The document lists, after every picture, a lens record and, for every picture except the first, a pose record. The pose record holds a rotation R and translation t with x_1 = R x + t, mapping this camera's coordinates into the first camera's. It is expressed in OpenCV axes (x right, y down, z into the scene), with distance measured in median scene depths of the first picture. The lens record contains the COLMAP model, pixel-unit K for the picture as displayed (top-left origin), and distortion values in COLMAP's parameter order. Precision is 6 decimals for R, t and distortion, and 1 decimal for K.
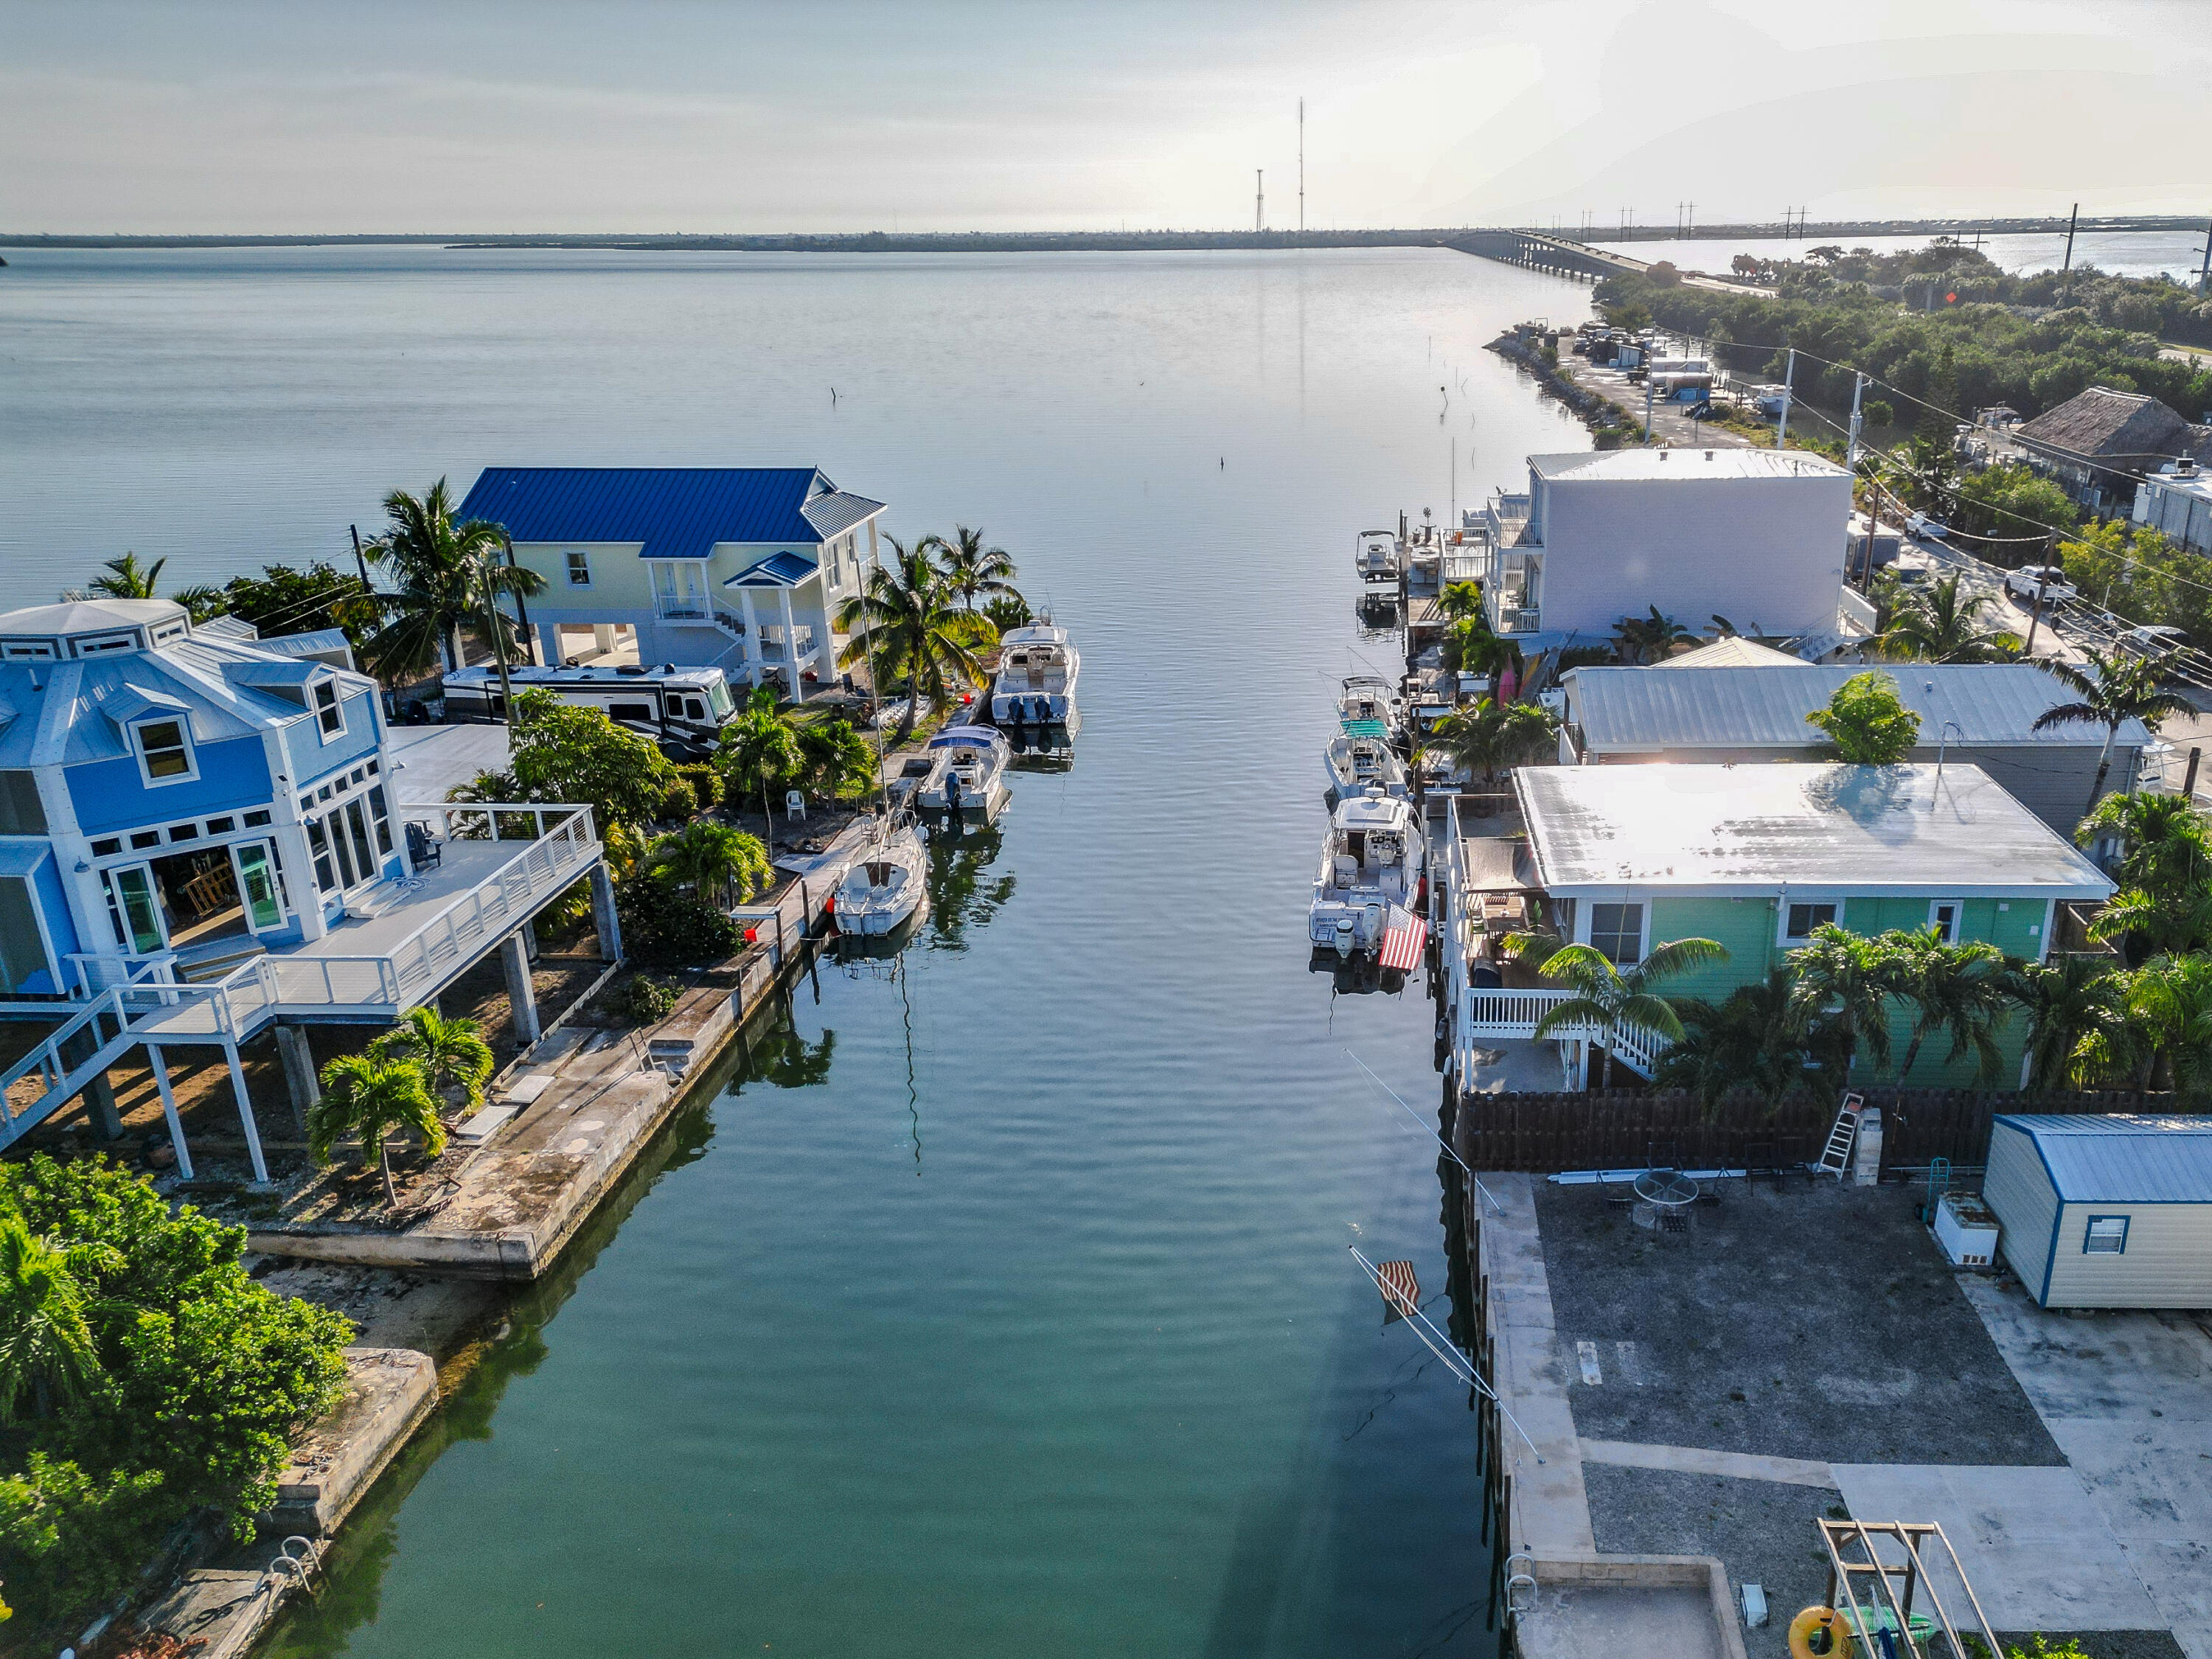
lens RADIAL K [[1819.1, 0, 1106.0], [0, 1819.1, 829.5], [0, 0, 1]] dist [0.122438, -0.087012]
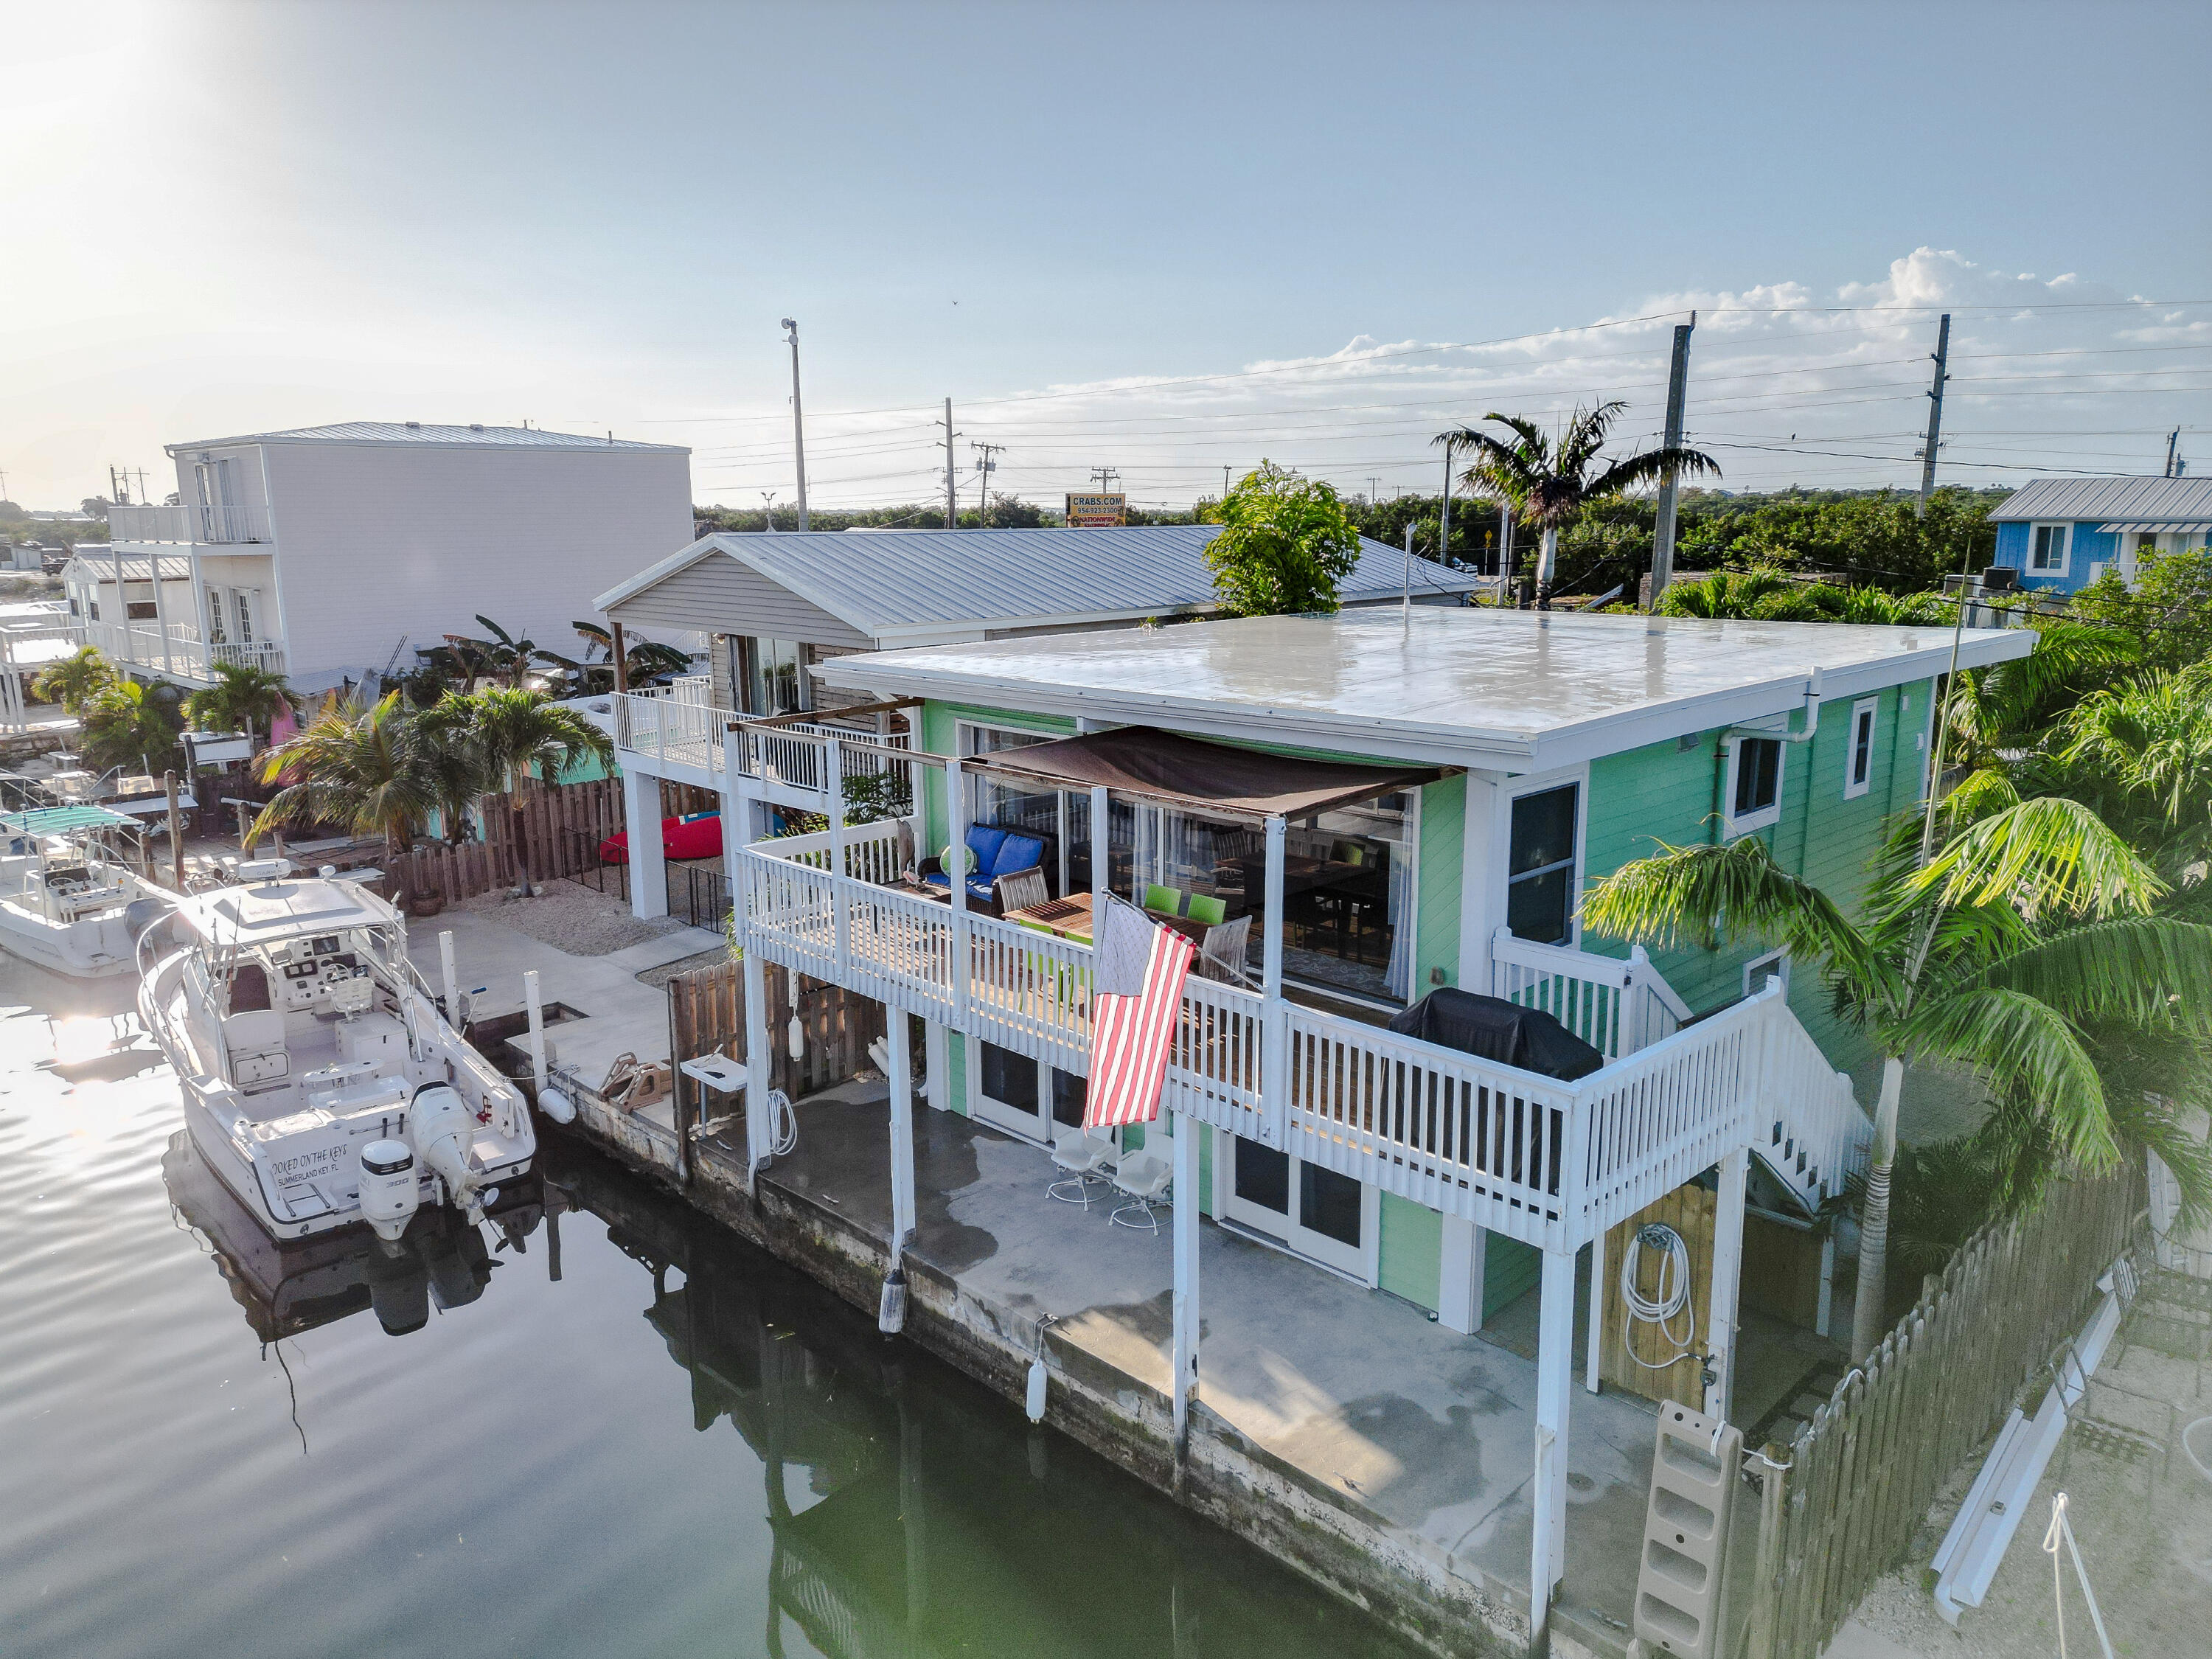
lens RADIAL K [[1549.7, 0, 1106.0], [0, 1549.7, 829.5], [0, 0, 1]] dist [0.060445, -0.002972]
pose [[0.622028, -0.159799, 0.766515, -0.010714], [0.252545, 0.967580, -0.003224, 0.015987], [-0.741150, 0.195585, 0.642218, 0.406856]]
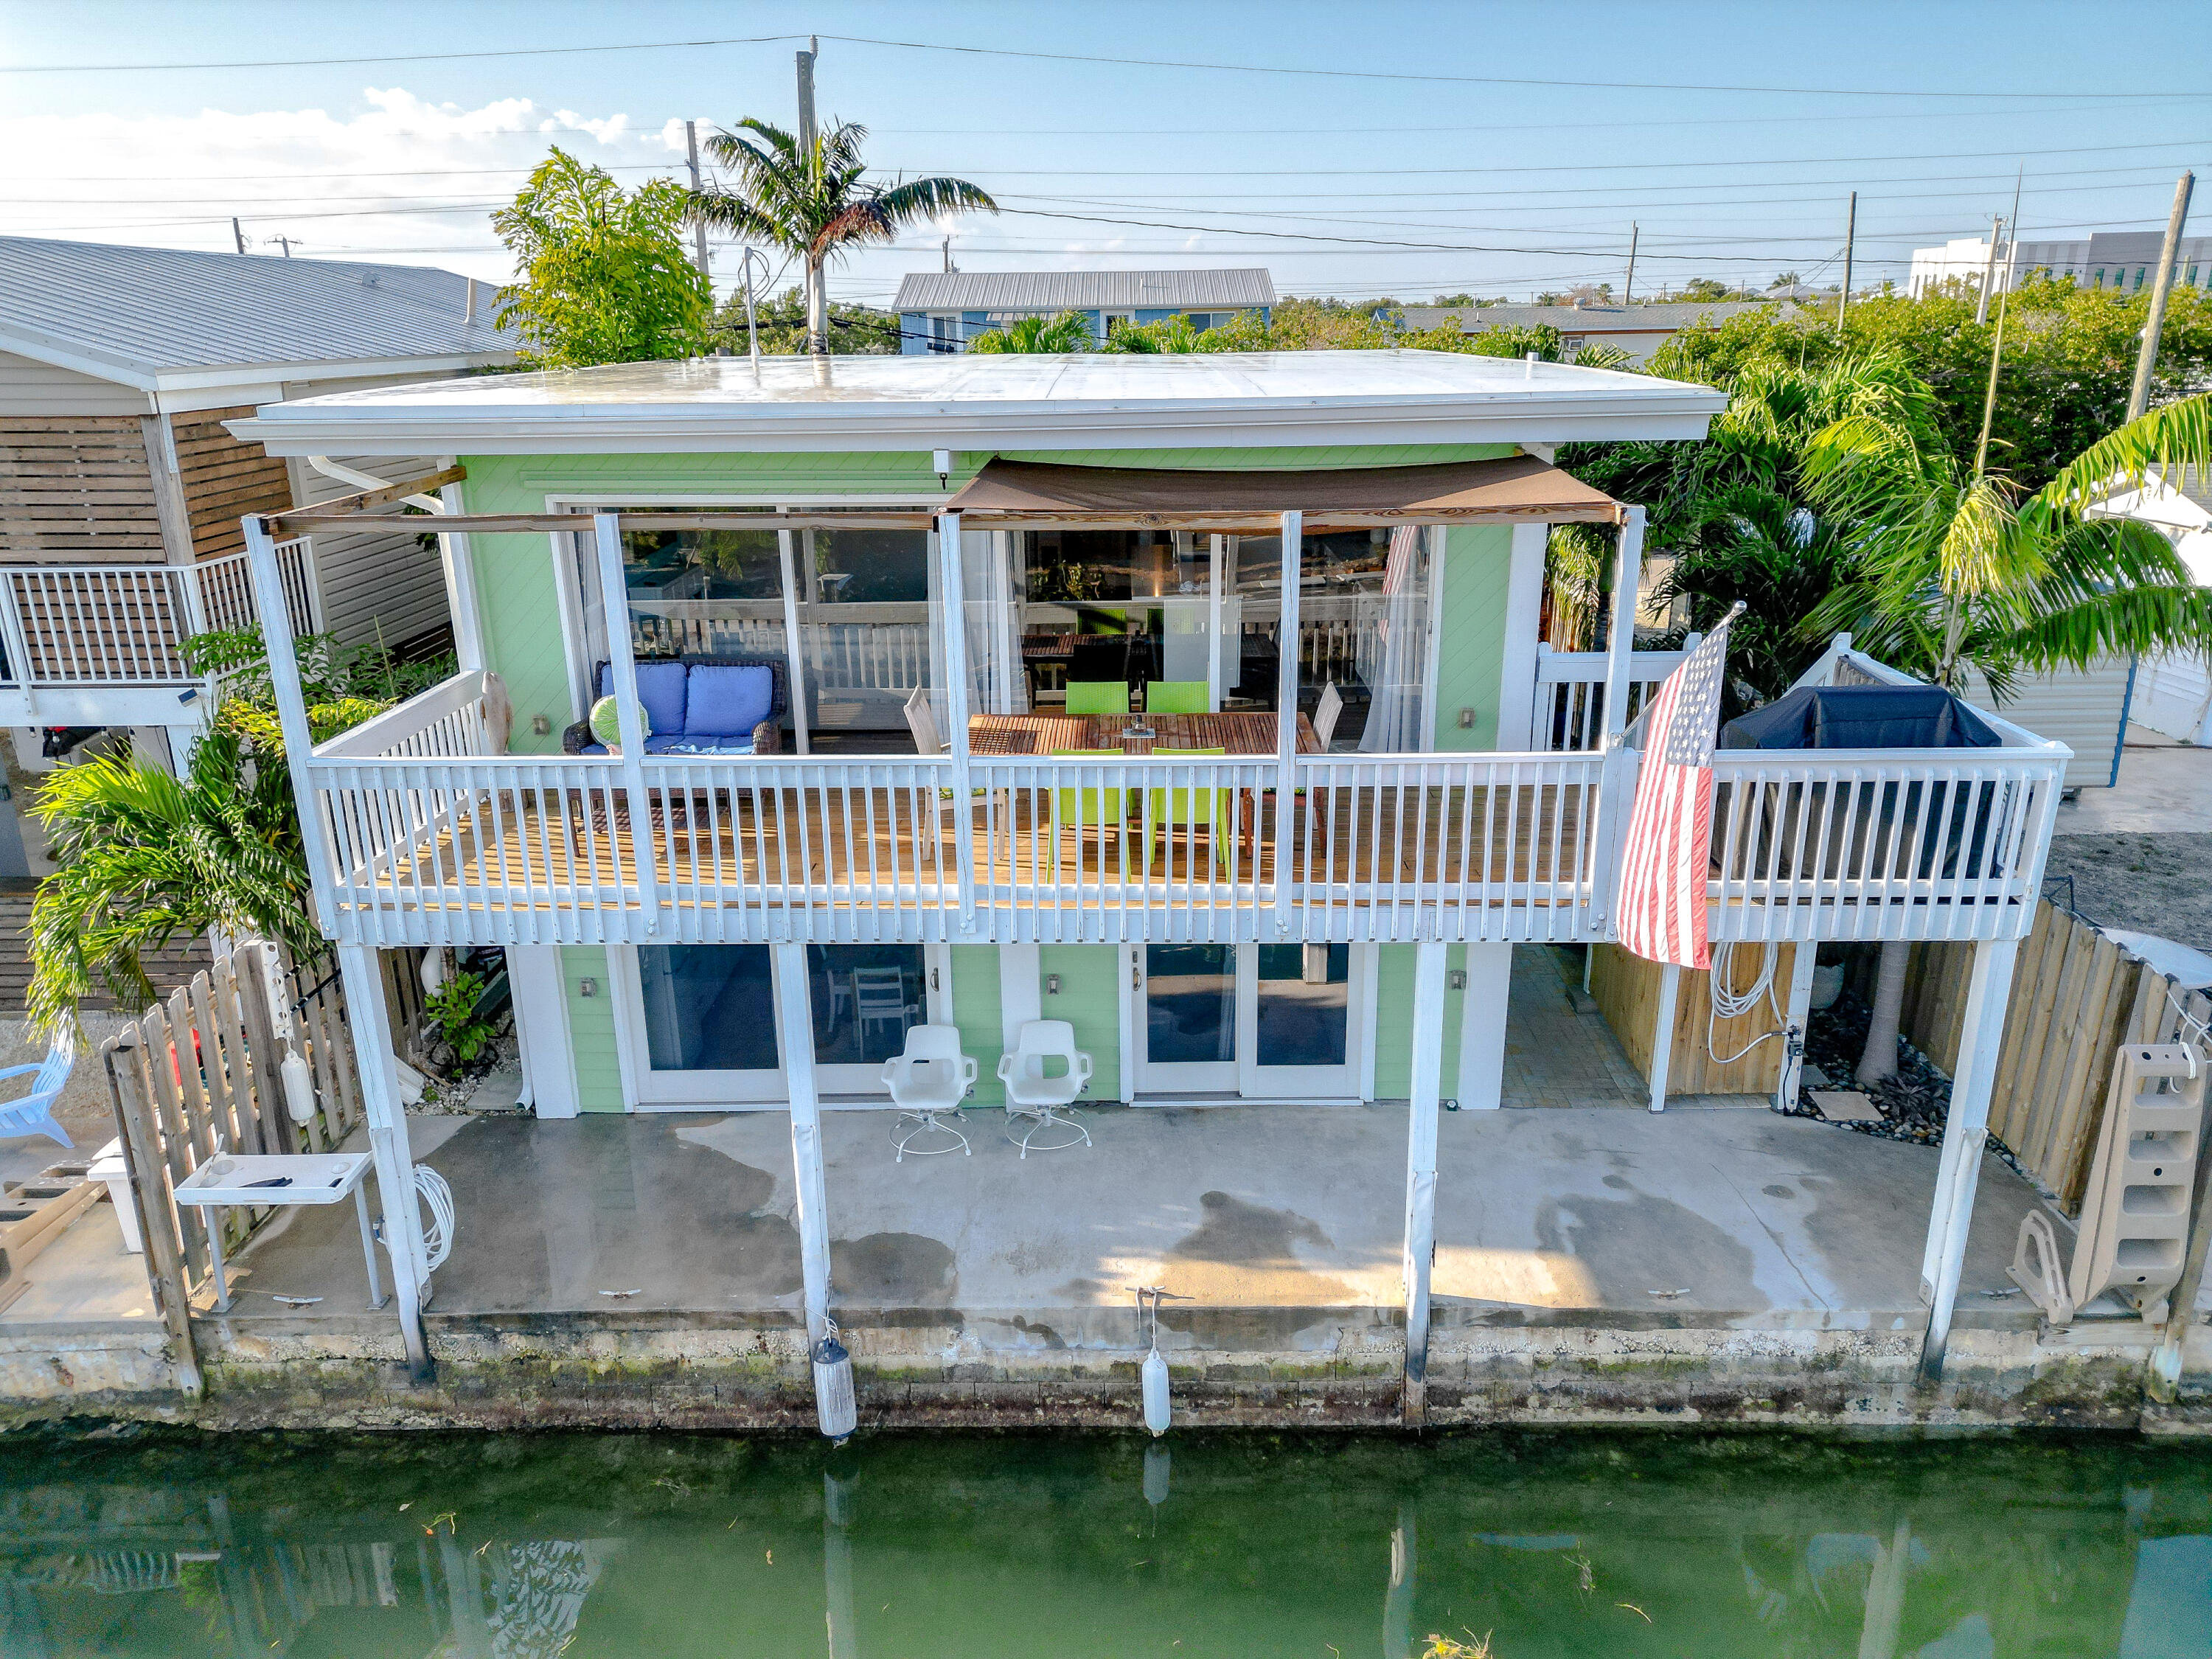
lens RADIAL K [[1549.7, 0, 1106.0], [0, 1549.7, 829.5], [0, 0, 1]] dist [0.060445, -0.002972]
pose [[-0.118886, -0.303752, 0.945305, 0.003009], [0.320258, 0.889442, 0.326079, -0.006370], [-0.939841, 0.341508, -0.008463, 0.517834]]
